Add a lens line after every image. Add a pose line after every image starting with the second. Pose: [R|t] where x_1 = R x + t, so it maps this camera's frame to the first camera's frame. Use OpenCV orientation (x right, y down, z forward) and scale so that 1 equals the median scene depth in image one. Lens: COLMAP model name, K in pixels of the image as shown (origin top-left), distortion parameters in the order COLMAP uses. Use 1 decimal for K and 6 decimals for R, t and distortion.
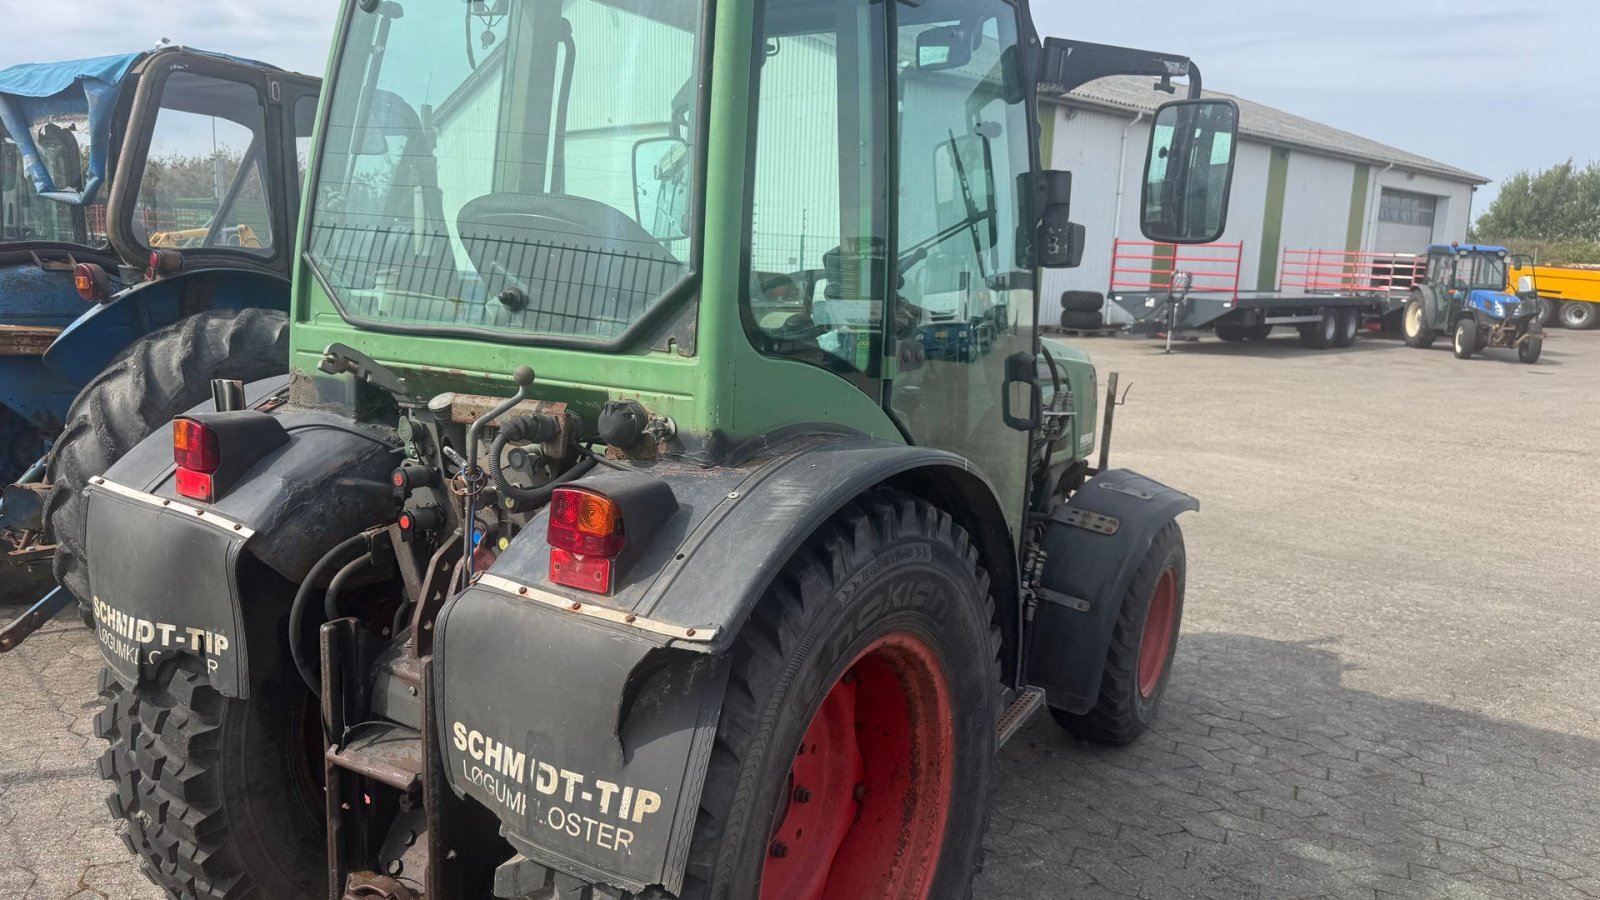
lens RADIAL K [[1153.1, 0, 736.5], [0, 1153.1, 475.2], [0, 0, 1]] dist [0.127363, -0.221525]
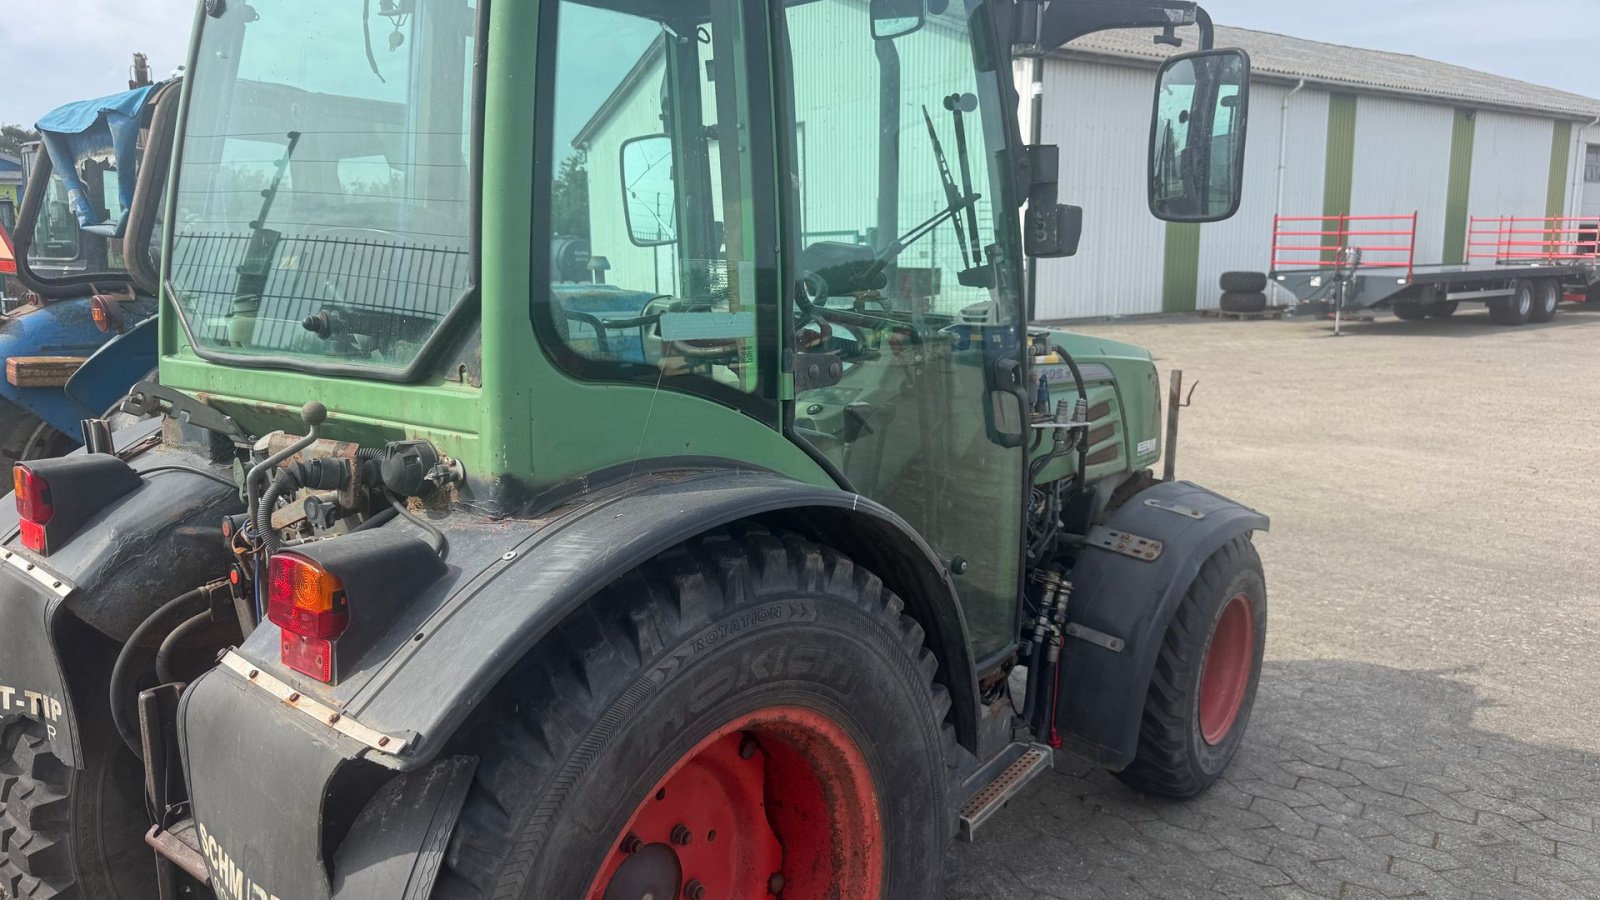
lens RADIAL K [[1119.5, 0, 803.8], [0, 1119.5, 449.4], [0, 0, 1]] dist [0.063738, -0.089672]
pose [[0.989813, -0.021517, -0.140741, 0.211299], [0.019766, 0.999709, -0.013824, -0.028483], [0.140997, 0.010902, 0.989950, 0.155139]]
